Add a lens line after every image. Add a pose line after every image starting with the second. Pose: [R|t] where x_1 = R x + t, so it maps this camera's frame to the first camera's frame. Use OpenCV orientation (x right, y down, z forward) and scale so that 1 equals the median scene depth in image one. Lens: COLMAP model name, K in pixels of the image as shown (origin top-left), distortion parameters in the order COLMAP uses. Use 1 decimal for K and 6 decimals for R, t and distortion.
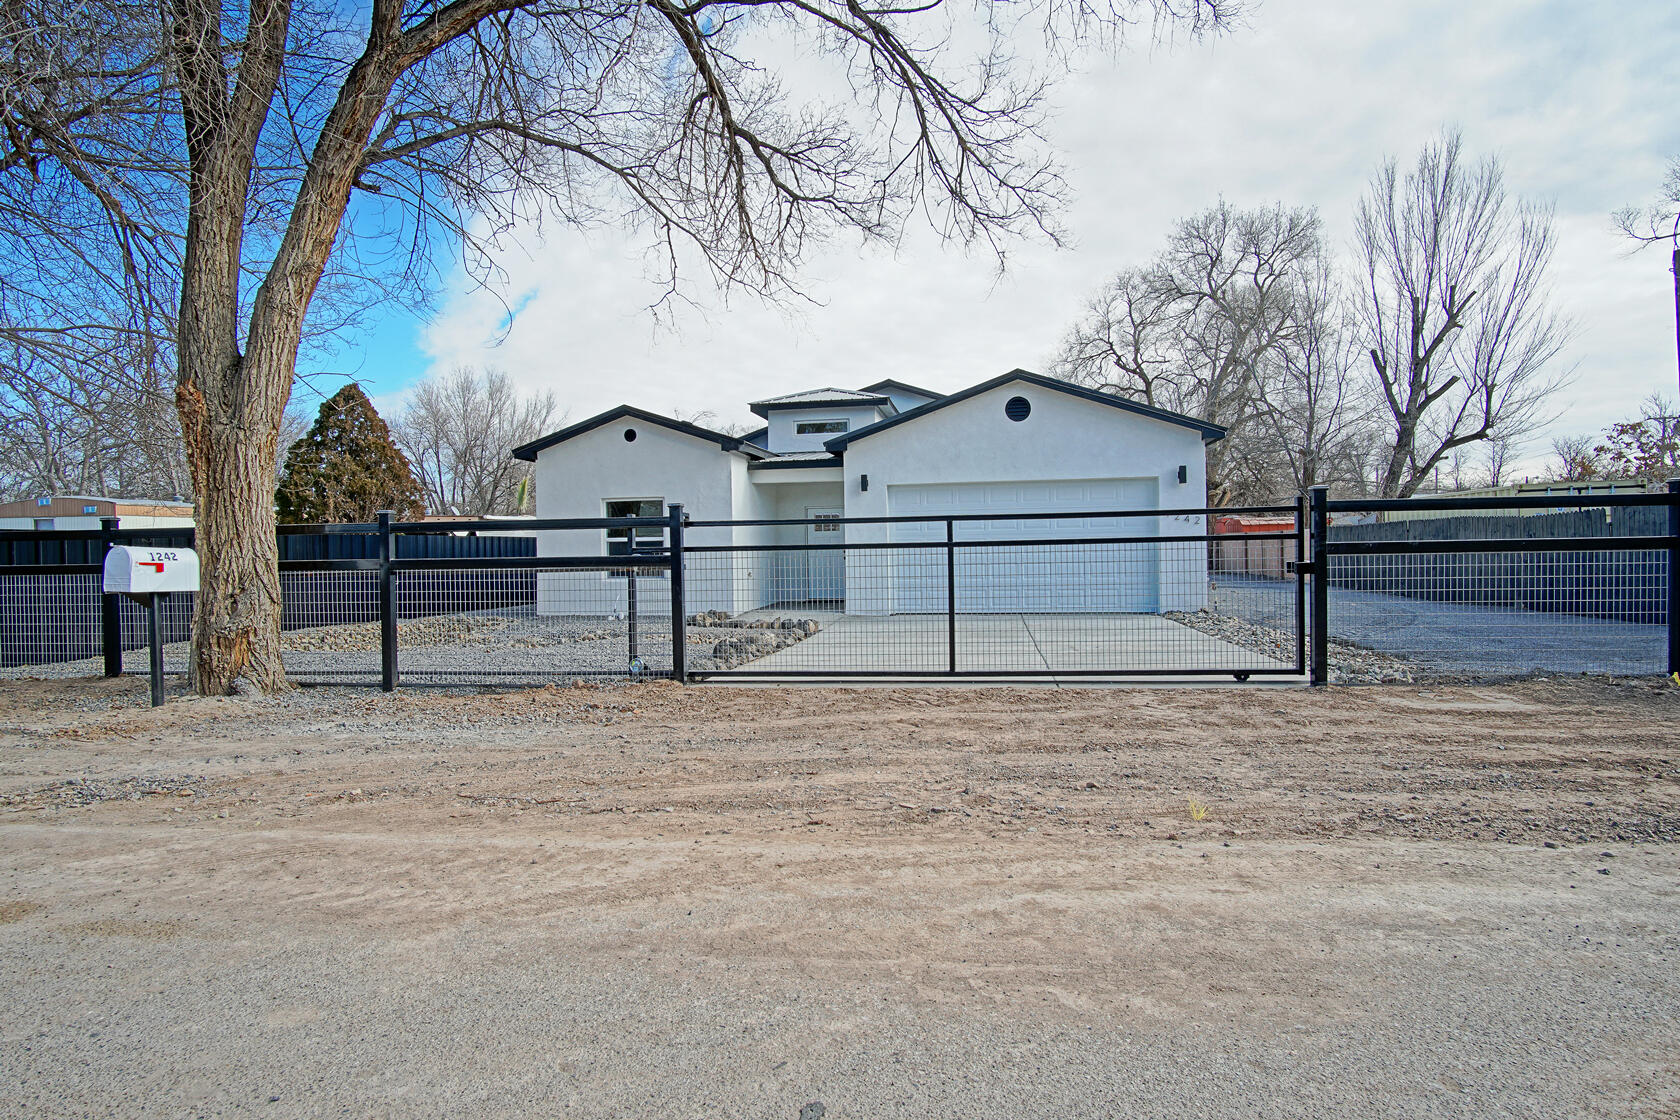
lens RADIAL K [[895.4, 0, 834.7], [0, 895.4, 559.6], [0, 0, 1]] dist [-0.032029, 0.008448]
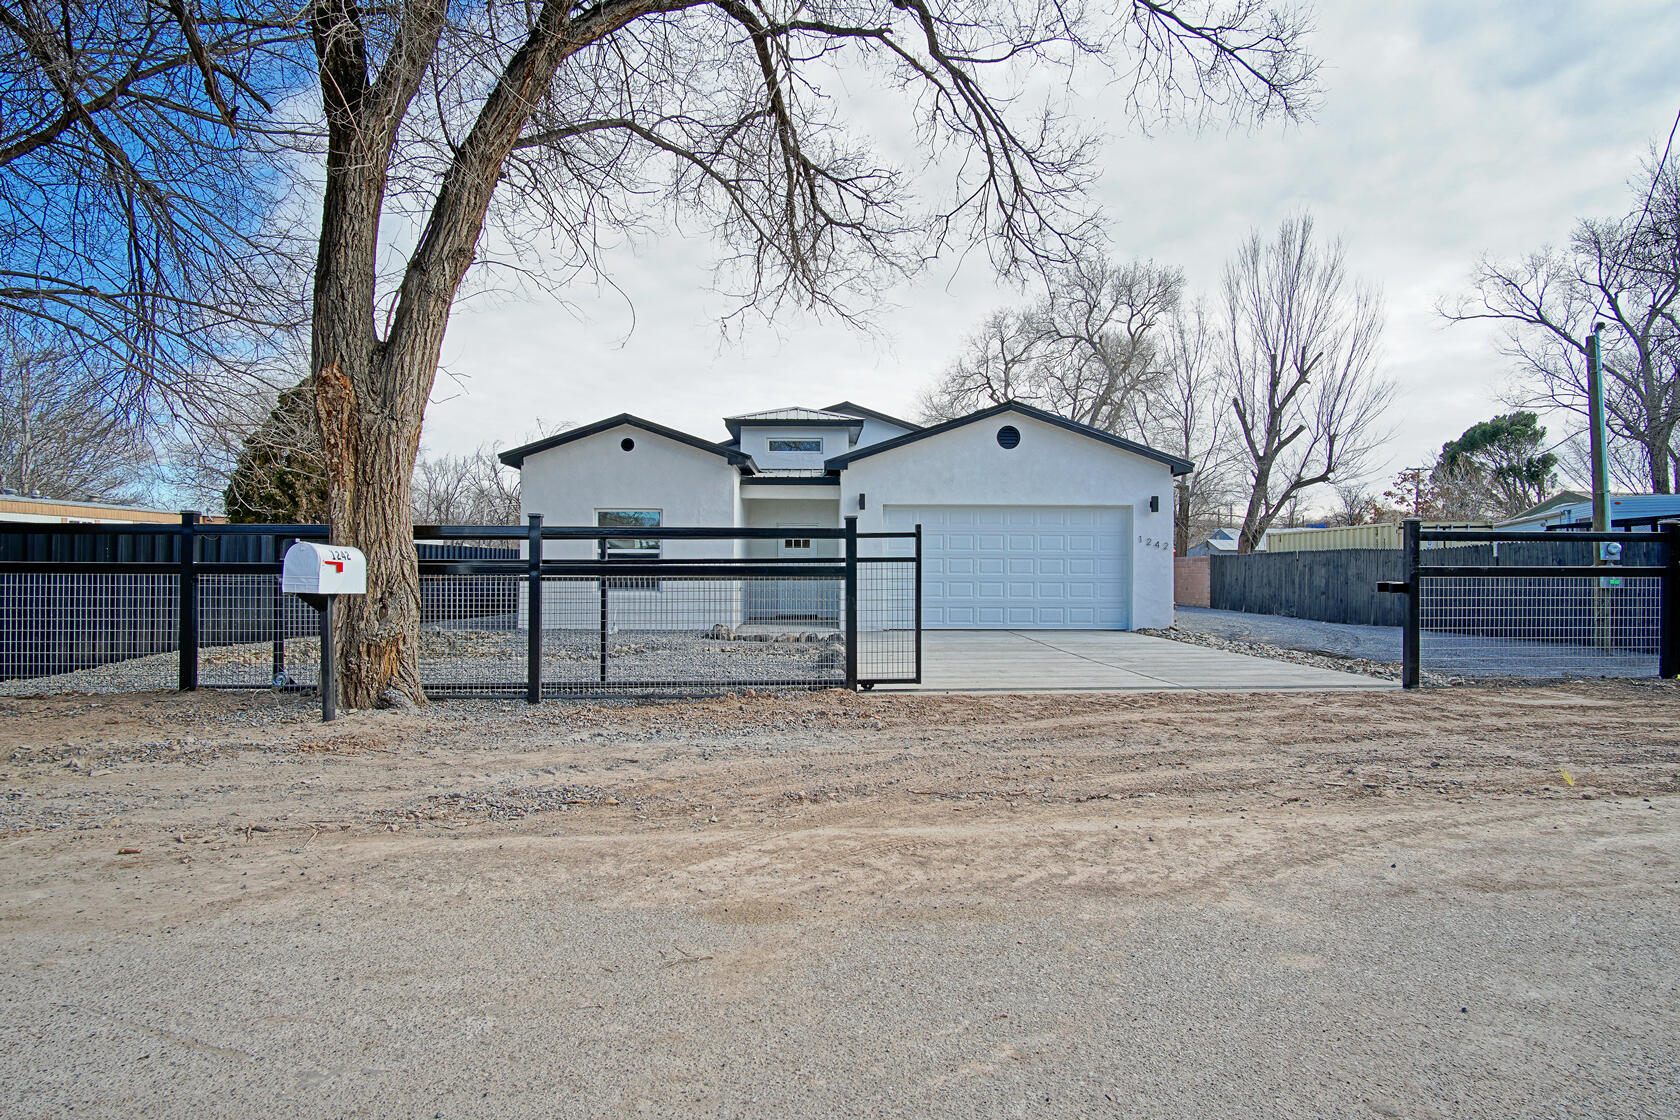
lens RADIAL K [[895.4, 0, 837.9], [0, 895.4, 559.1], [0, 0, 1]] dist [-0.032029, 0.008448]
pose [[0.980104, 0.022433, 0.197211, -0.202205], [-0.017881, 0.999532, -0.024830, 0.006570], [-0.197676, 0.020810, 0.980047, 0.000202]]
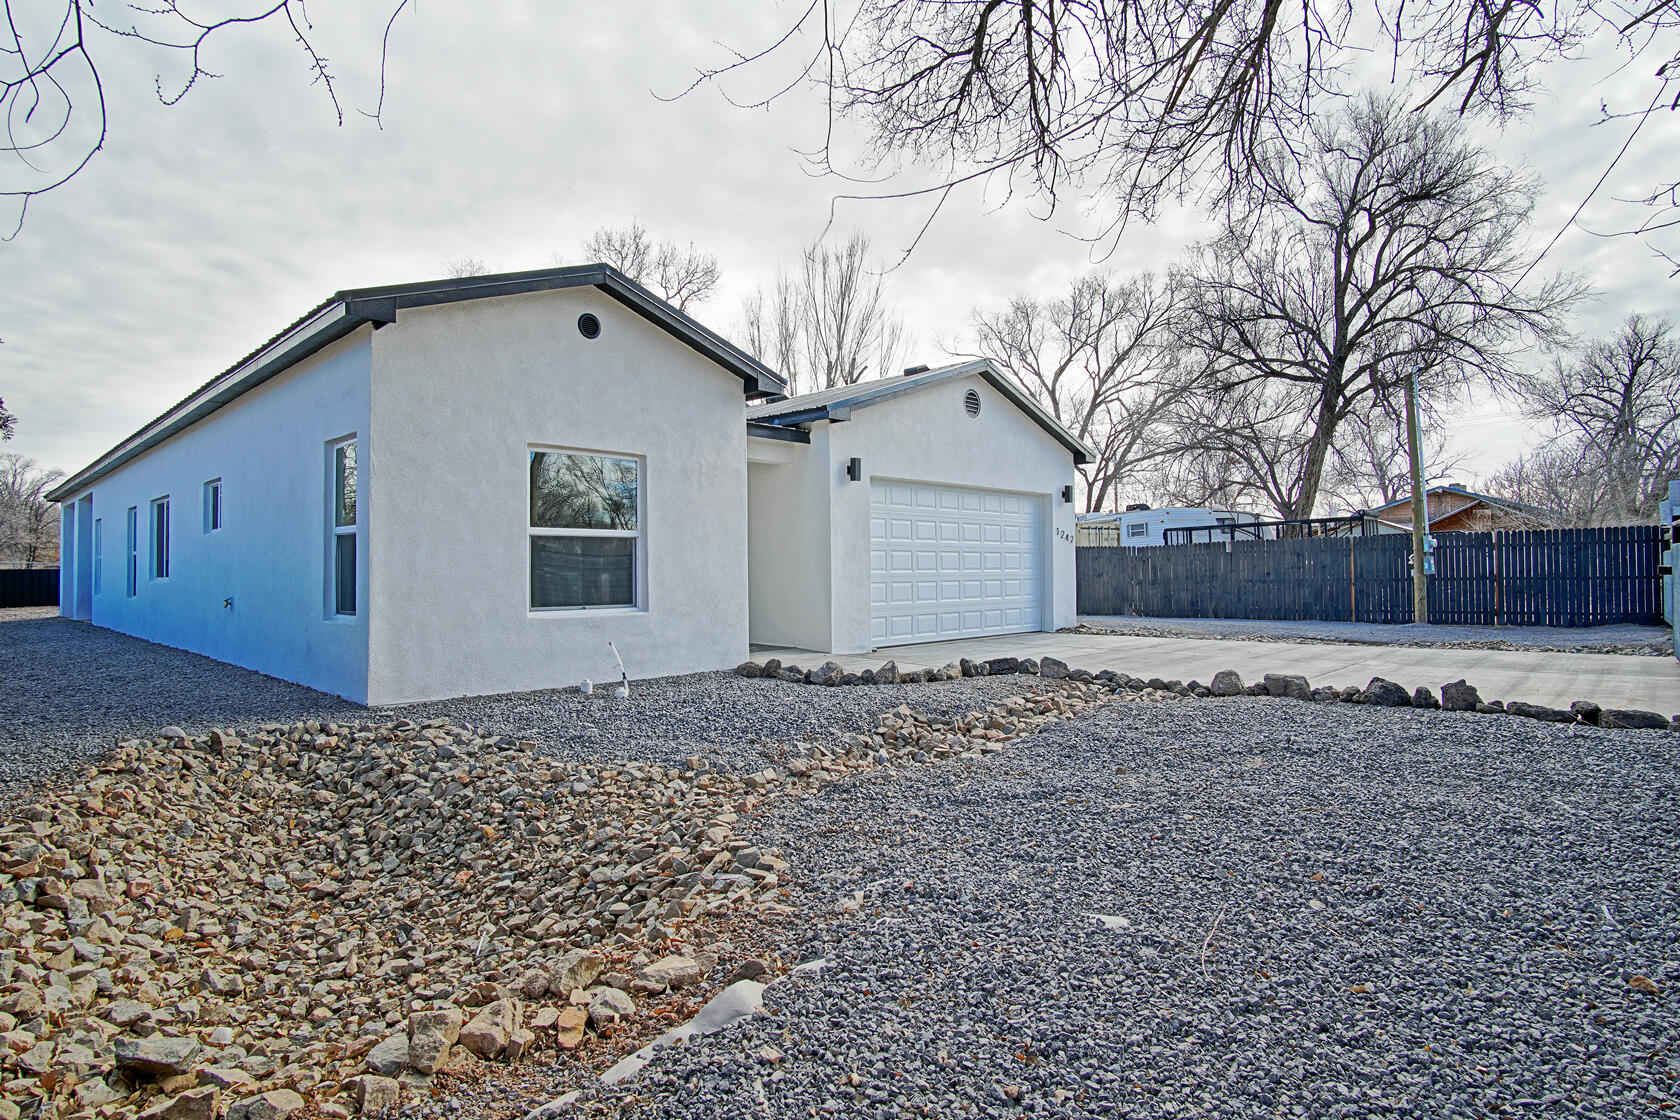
lens RADIAL K [[895.4, 0, 845.1], [0, 895.4, 560.2], [0, 0, 1]] dist [-0.032029, 0.008448]
pose [[0.545471, 0.021803, 0.837846, -0.593526], [0.013129, 0.999317, -0.034552, 0.012502], [-0.838027, 0.029848, 0.544812, 0.638533]]
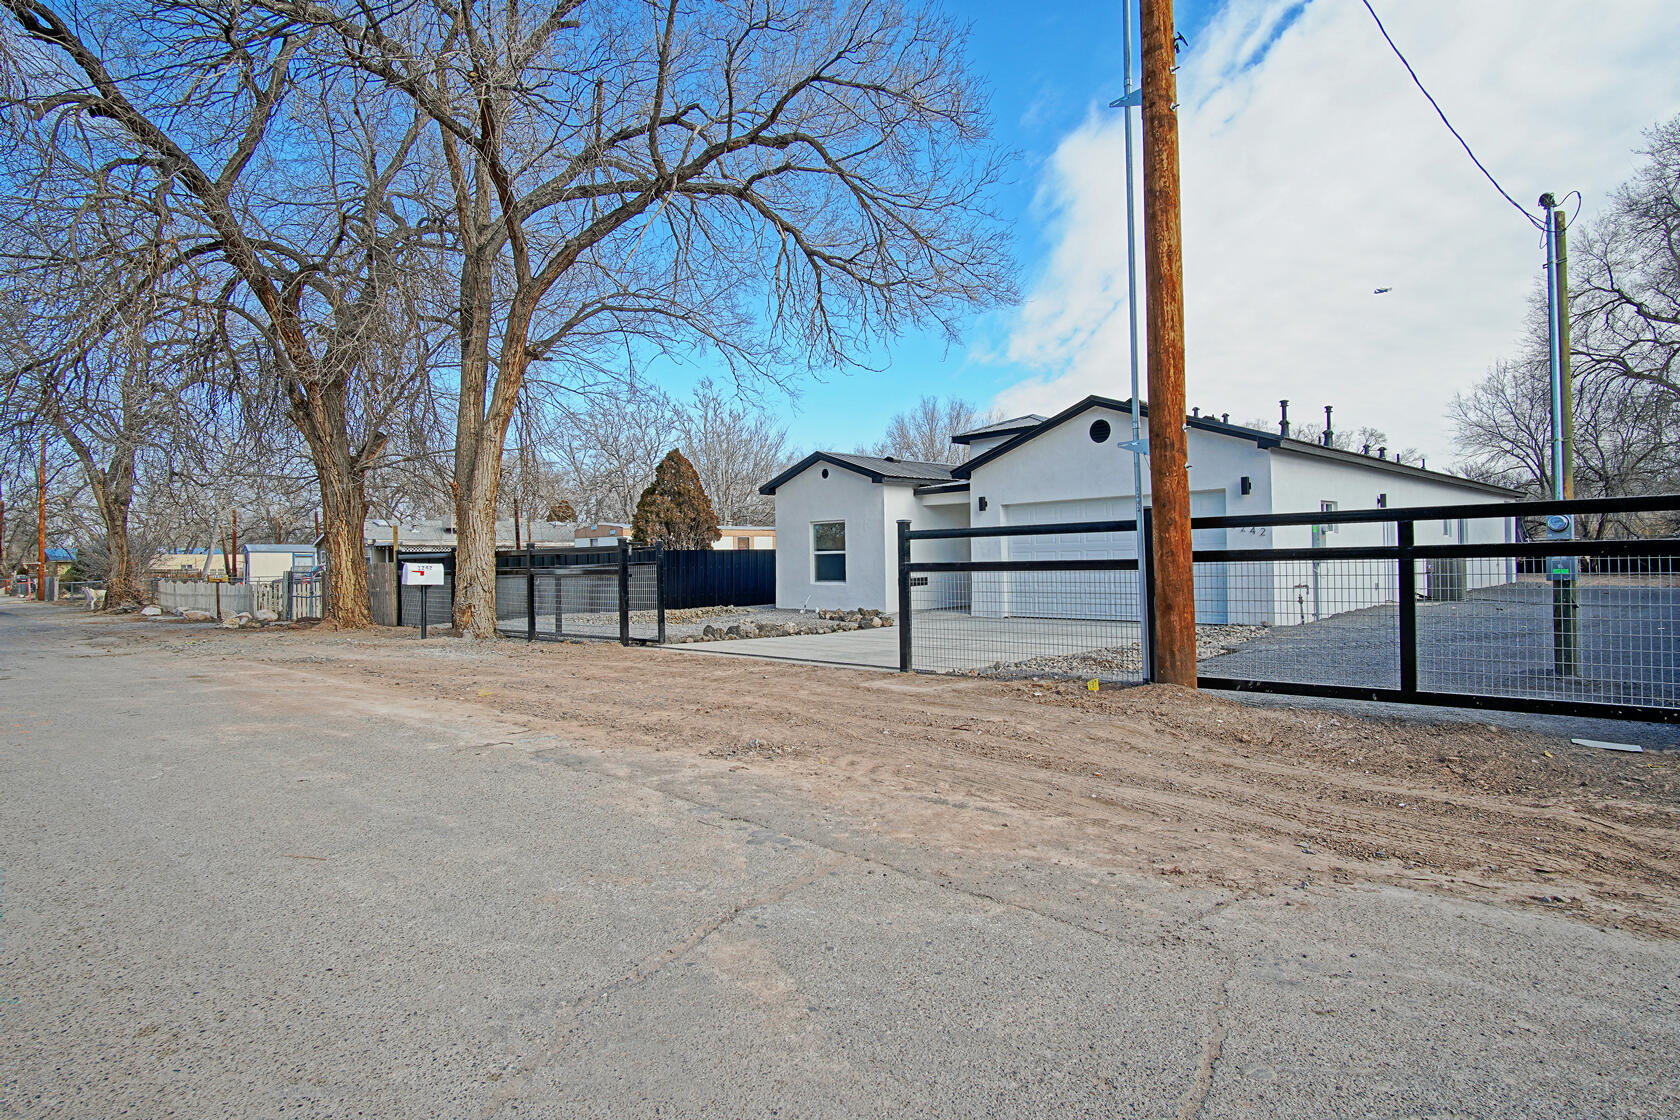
lens RADIAL K [[895.4, 0, 834.7], [0, 895.4, 563.1], [0, 0, 1]] dist [-0.032029, 0.008448]
pose [[0.811493, 0.002835, -0.584355, 0.581442], [-0.002731, 0.999996, 0.001059, -0.009042], [0.584355, 0.000736, 0.811498, -0.067500]]
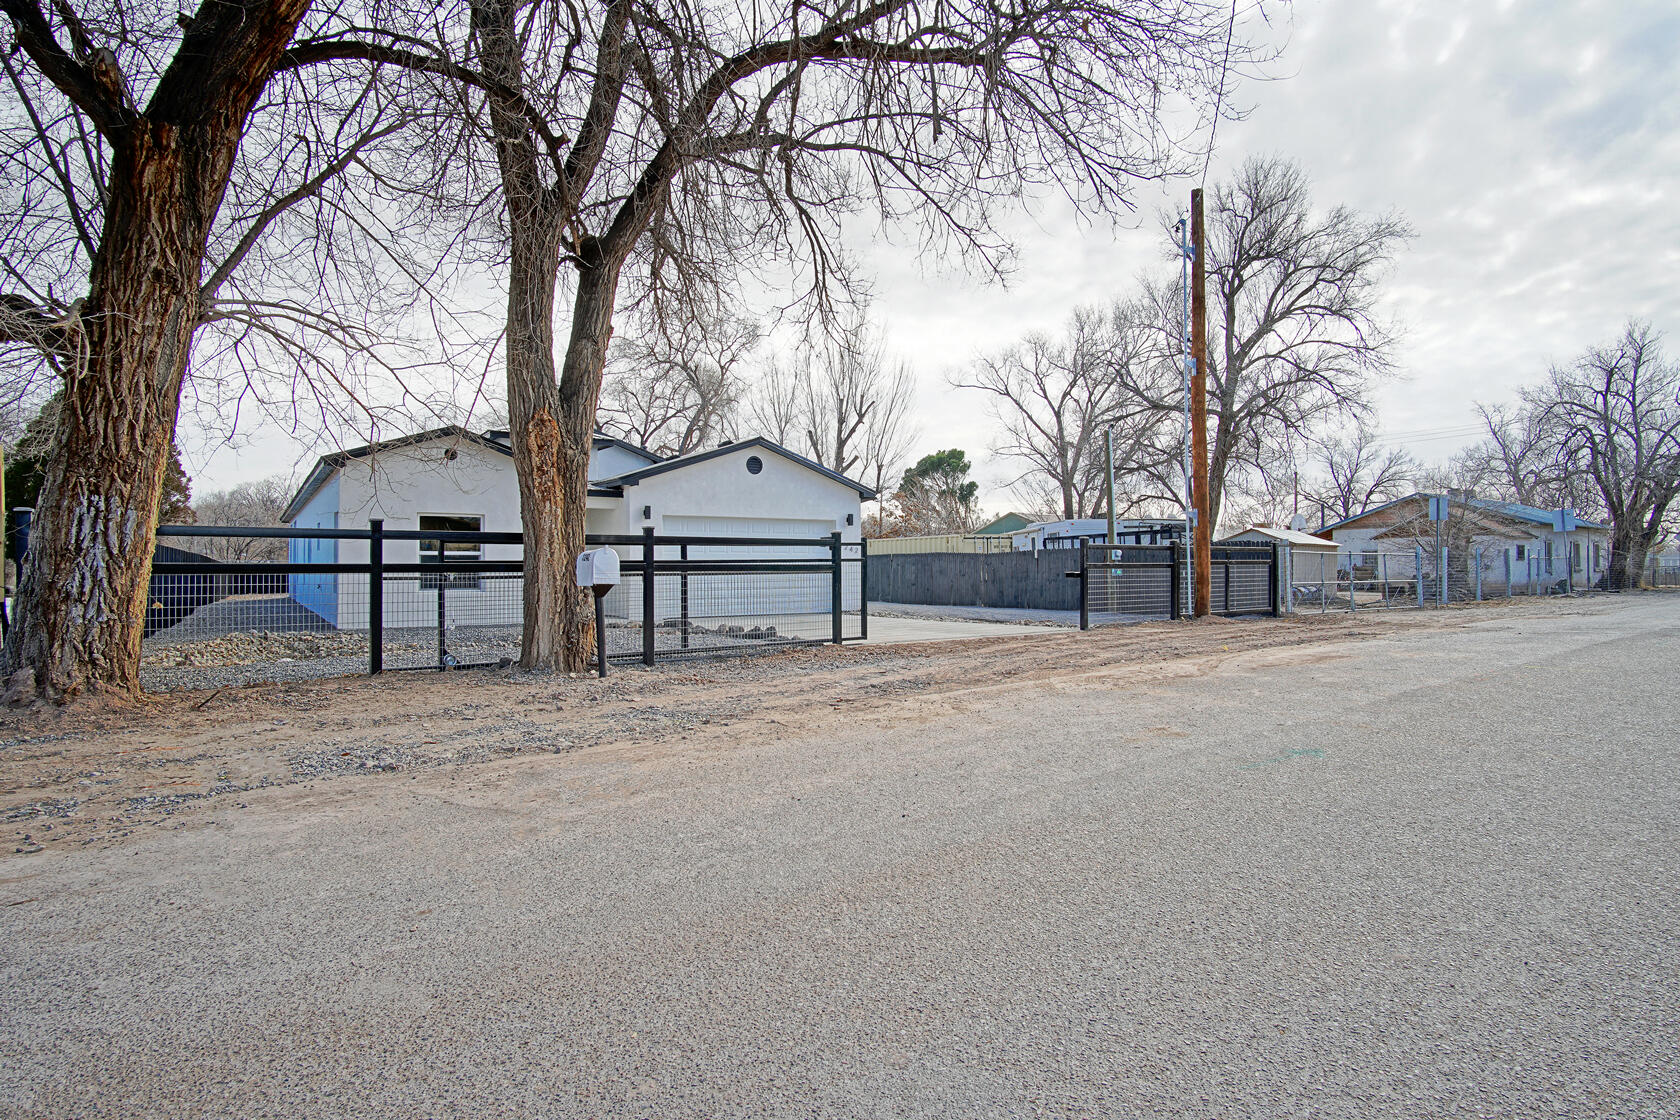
lens RADIAL K [[895.4, 0, 835.4], [0, 895.4, 559.2], [0, 0, 1]] dist [-0.032029, 0.008448]
pose [[0.719941, 0.022028, 0.693686, -0.654894], [0.000084, 0.999493, -0.031826, 0.018722], [-0.694035, 0.022971, 0.719574, -0.065281]]
